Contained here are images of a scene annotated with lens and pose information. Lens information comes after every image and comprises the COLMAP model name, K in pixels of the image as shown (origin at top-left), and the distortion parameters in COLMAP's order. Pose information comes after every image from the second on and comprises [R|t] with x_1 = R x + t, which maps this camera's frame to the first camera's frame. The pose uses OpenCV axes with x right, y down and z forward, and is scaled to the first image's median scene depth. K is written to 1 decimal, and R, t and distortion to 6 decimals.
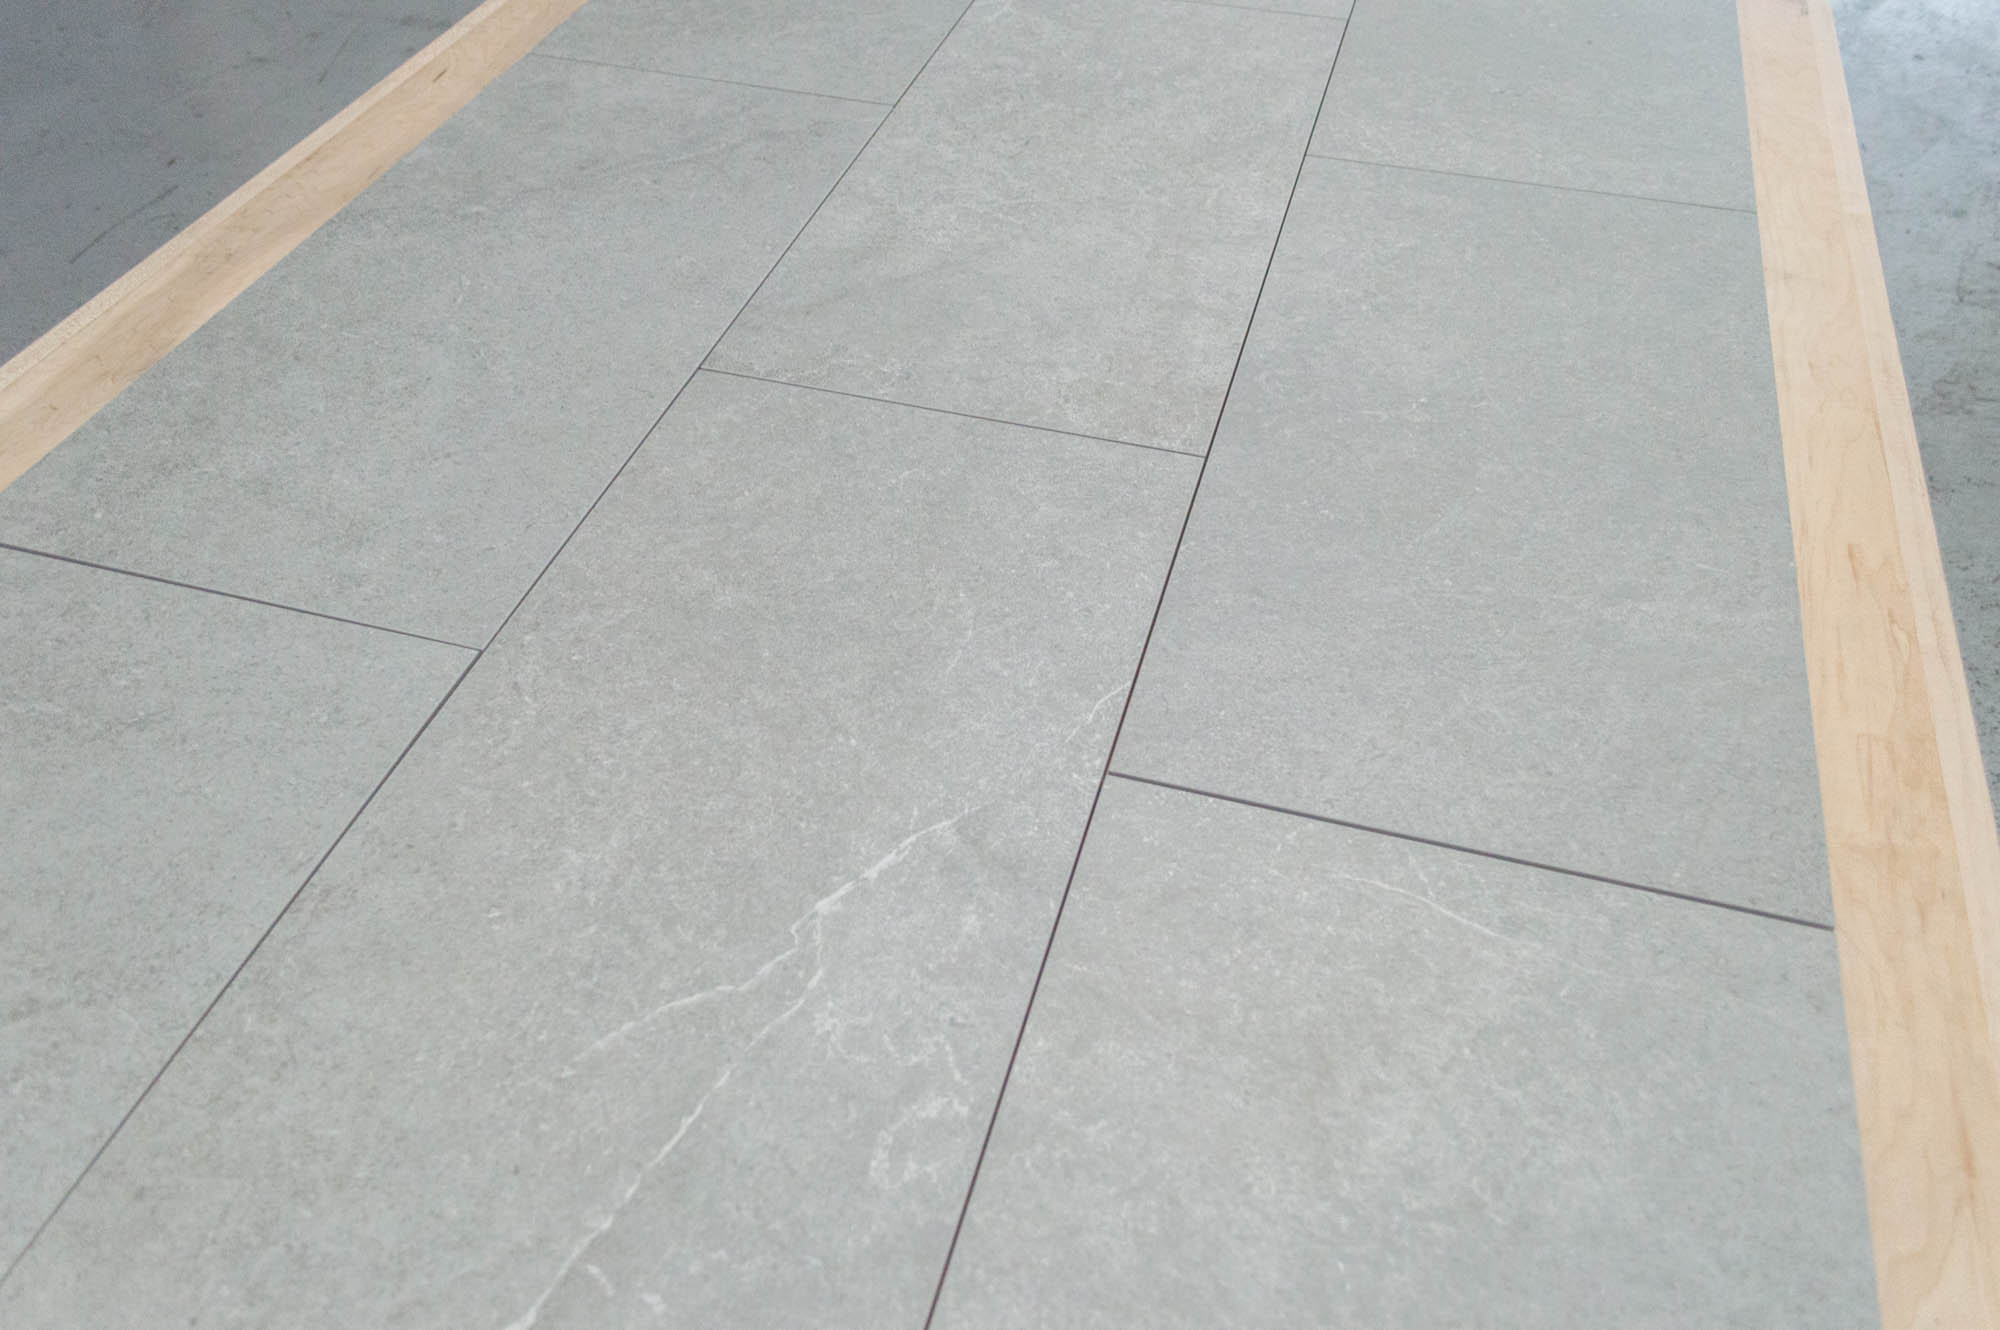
lens RADIAL K [[1558.4, 0, 1003.8], [0, 1558.4, 675.6], [0, 0, 1]] dist [0.010234, -0.017236]
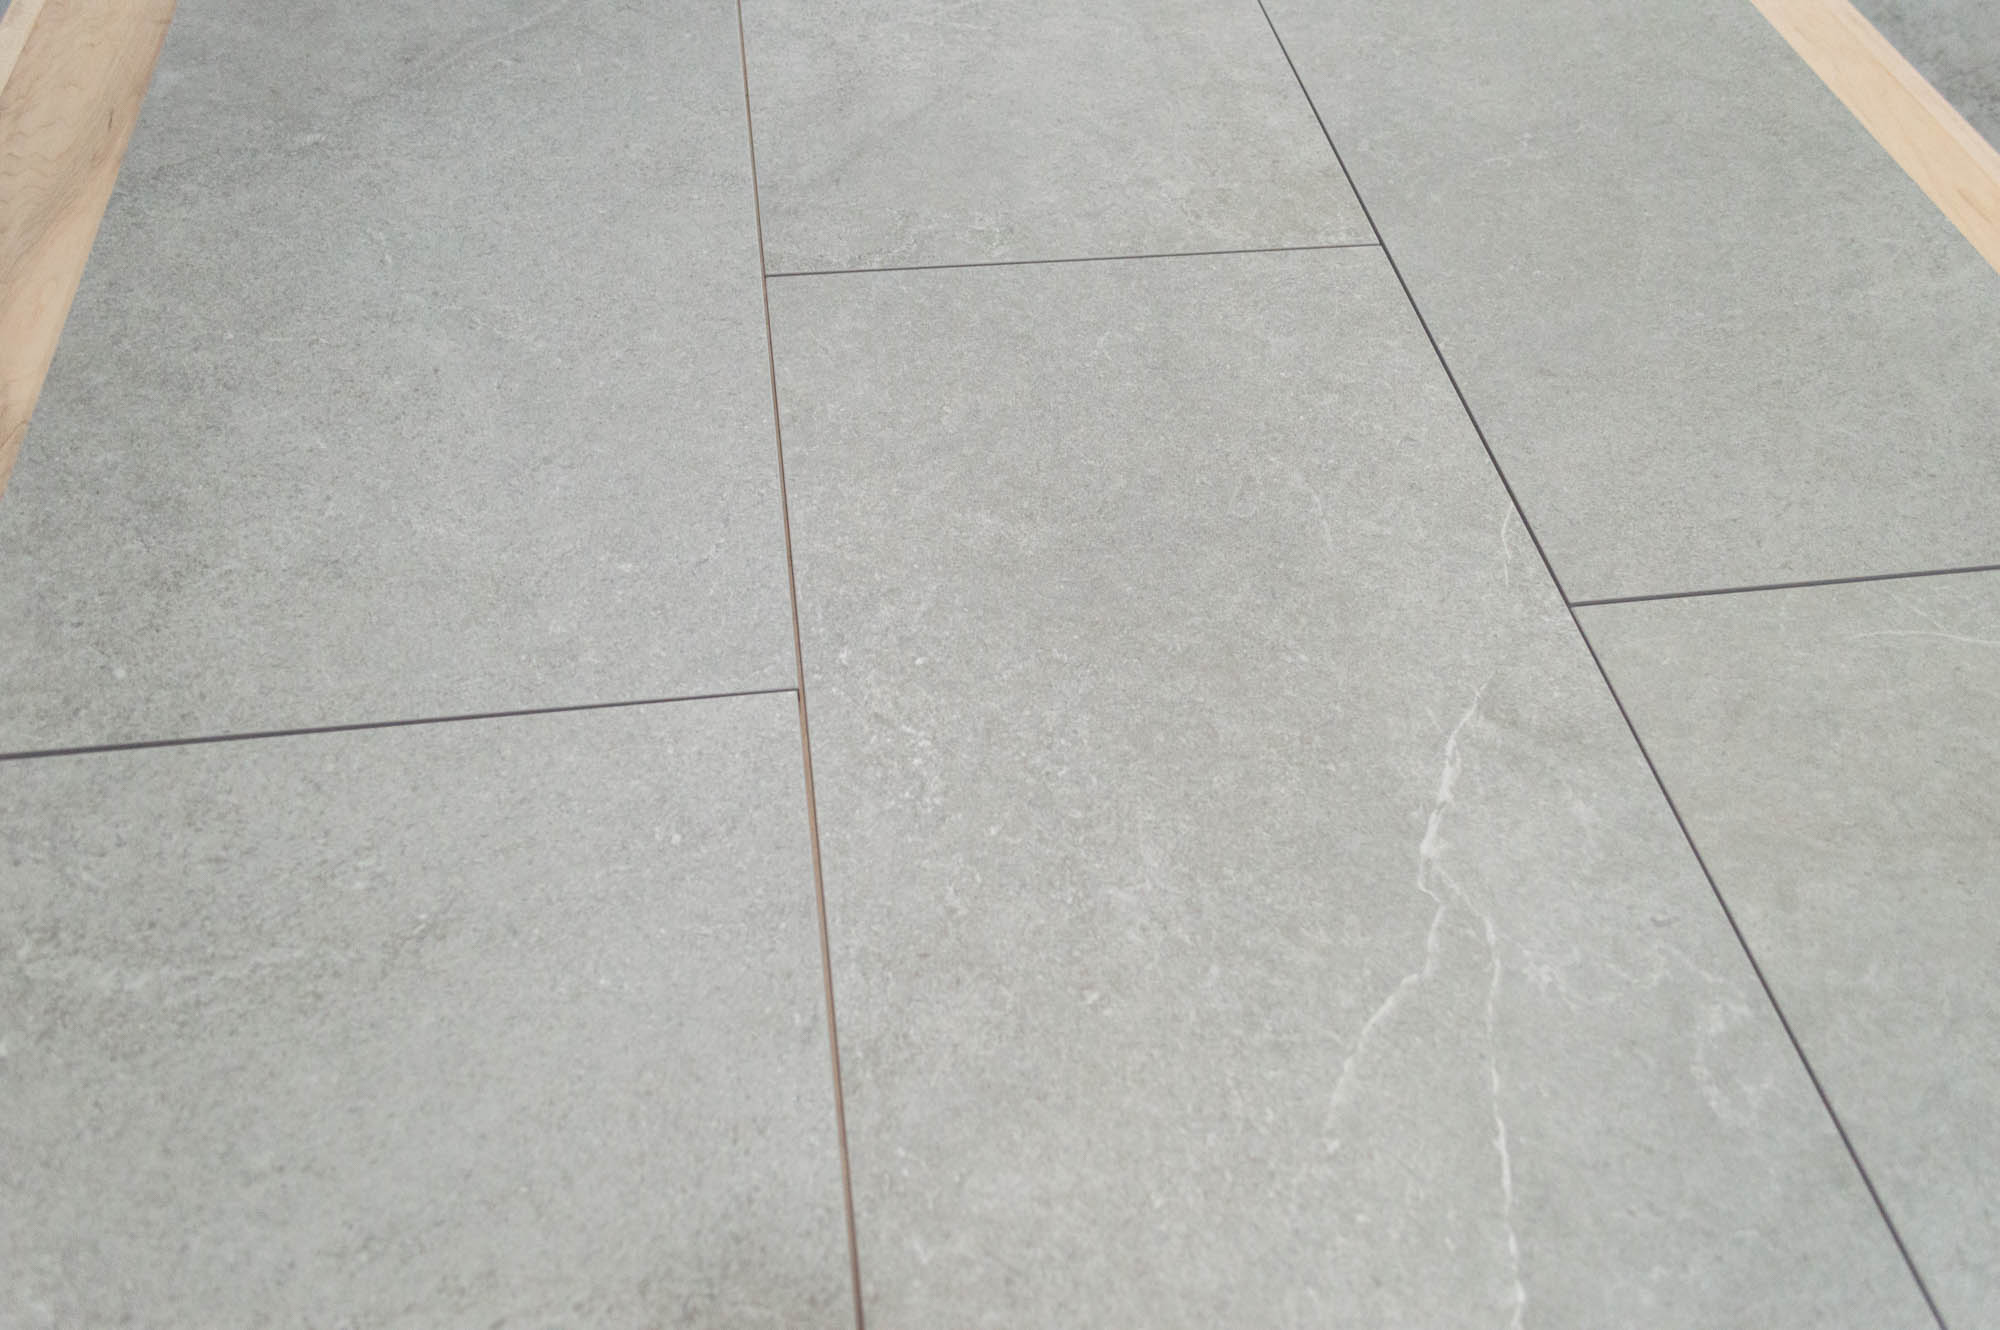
lens RADIAL K [[1558.4, 0, 998.0], [0, 1558.4, 673.5], [0, 0, 1]] dist [0.010234, -0.017236]
pose [[0.907138, -0.298613, 0.296532, -0.434254], [0.264542, 0.952631, 0.150041, -0.103694], [-0.327290, -0.057663, 0.943163, 0.224505]]
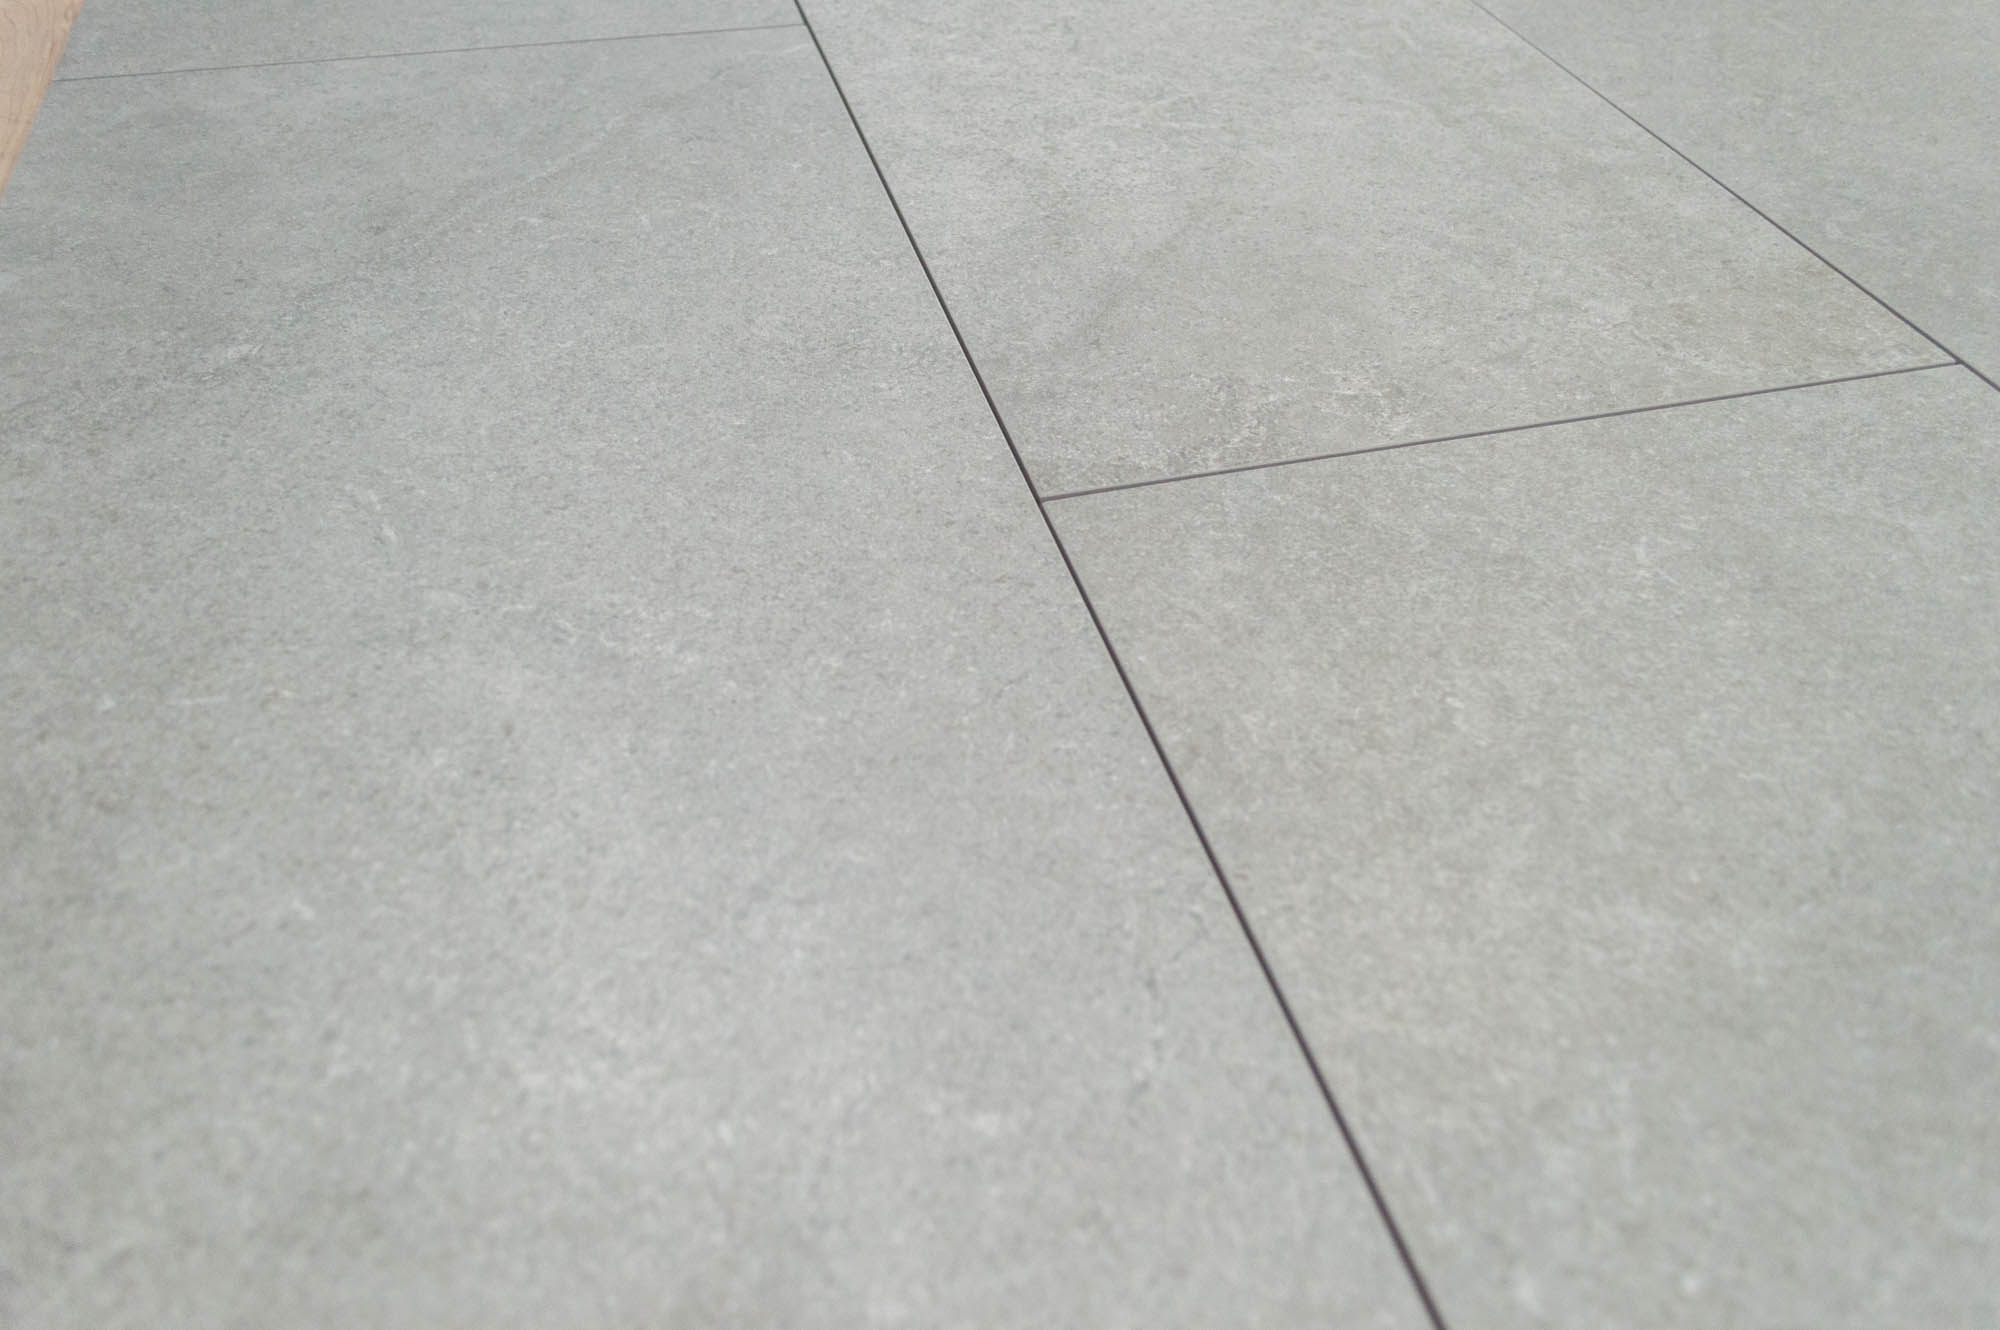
lens RADIAL K [[1558.4, 0, 993.5], [0, 1558.4, 658.8], [0, 0, 1]] dist [0.010234, -0.017236]
pose [[0.854057, -0.343356, 0.390759, -0.459645], [0.358469, 0.932840, 0.036194, -0.197423], [-0.376943, 0.109163, 0.919781, 0.655993]]
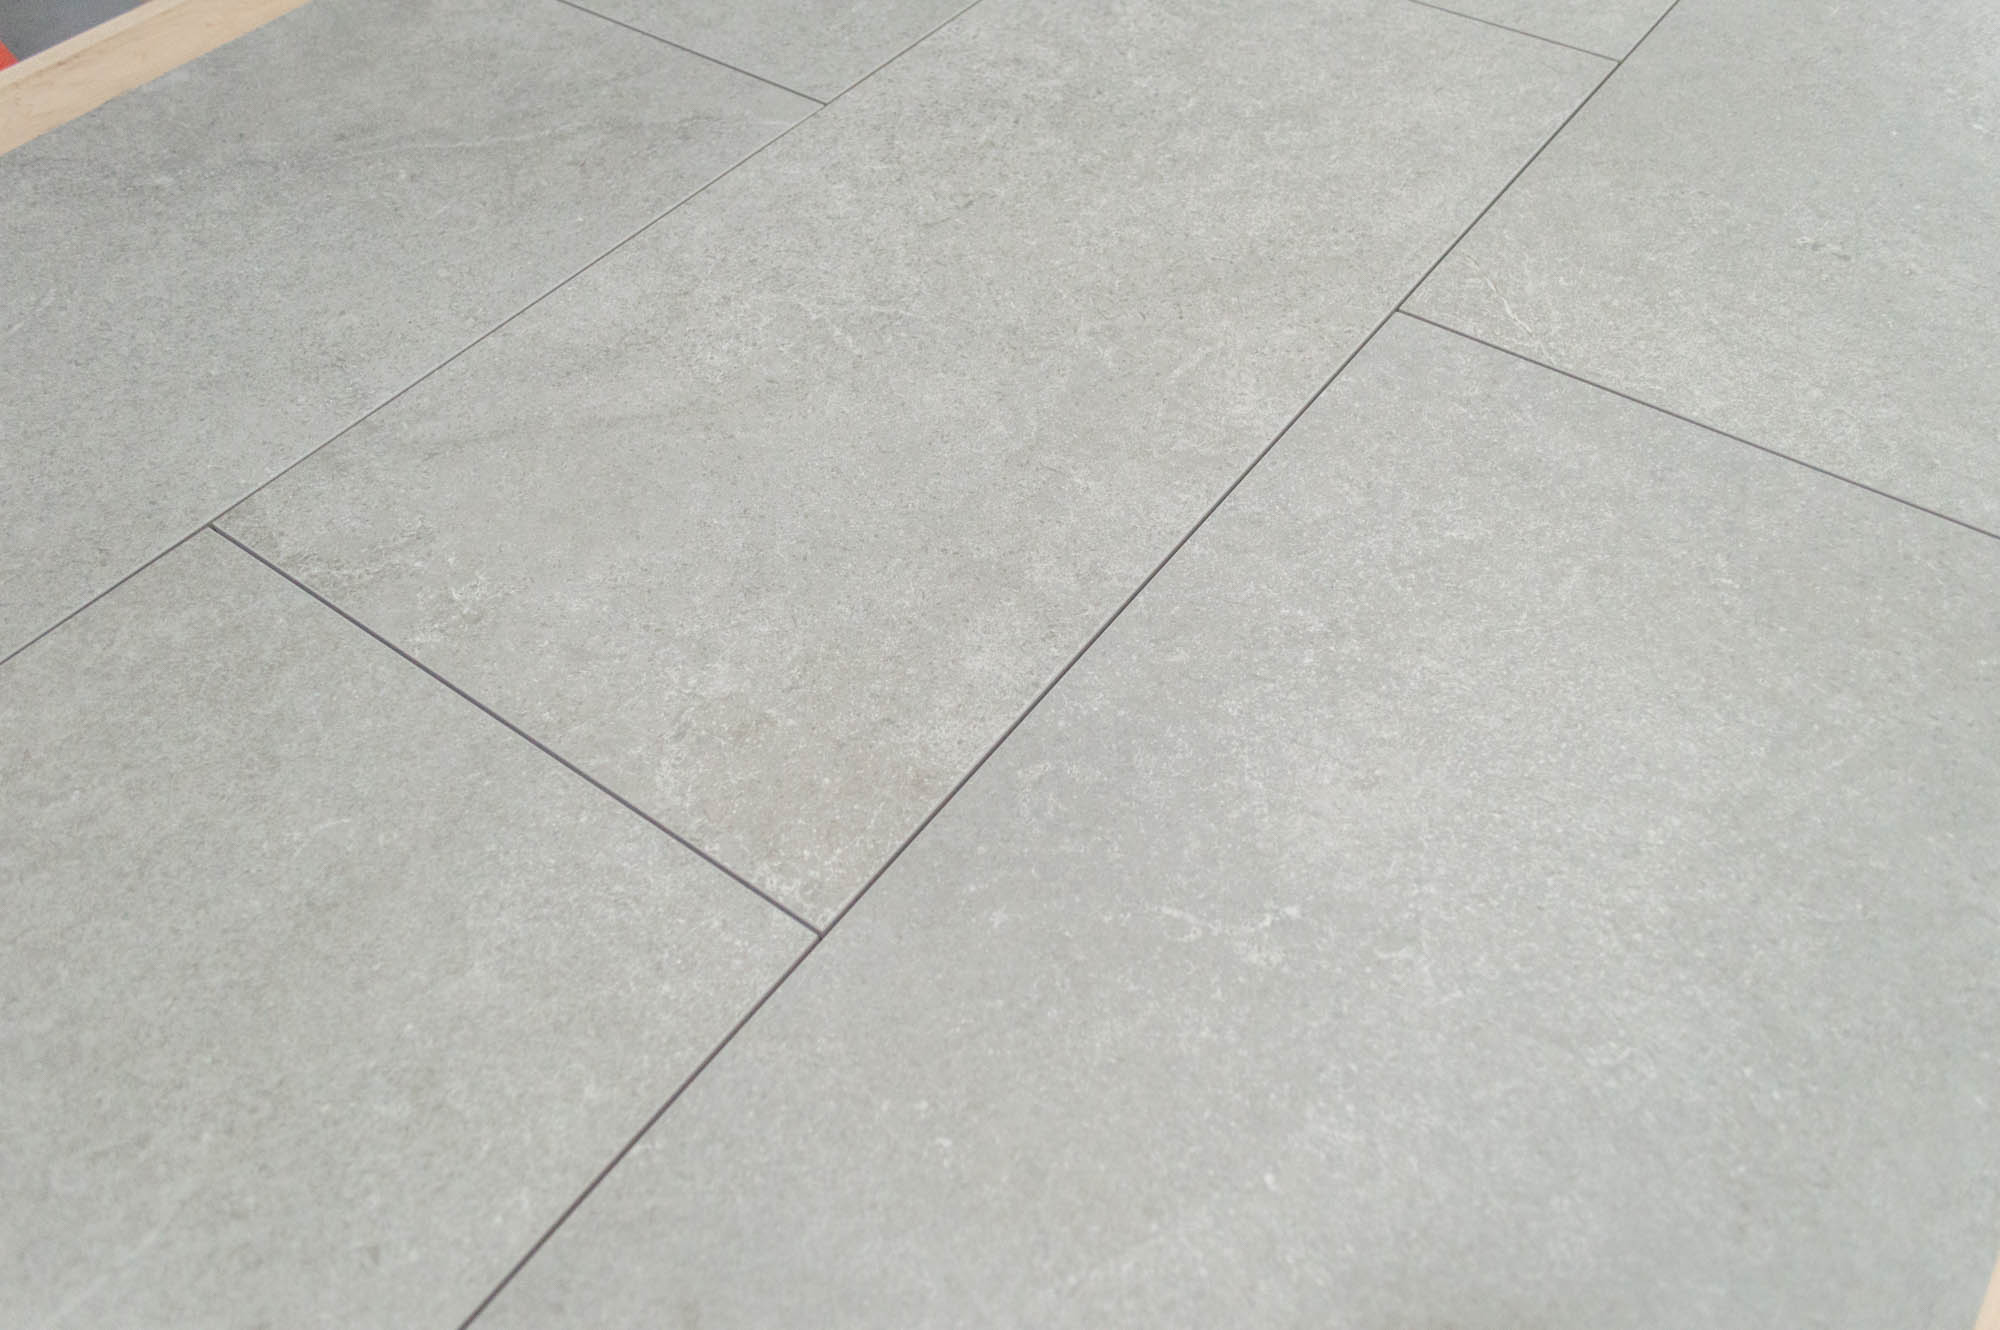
lens RADIAL K [[1558.4, 0, 1004.2], [0, 1558.4, 660.2], [0, 0, 1]] dist [0.010234, -0.017236]
pose [[0.937622, 0.244488, -0.247165, 0.317281], [-0.223883, 0.968531, 0.108742, -0.322874], [0.265973, -0.046623, 0.962852, 0.530652]]
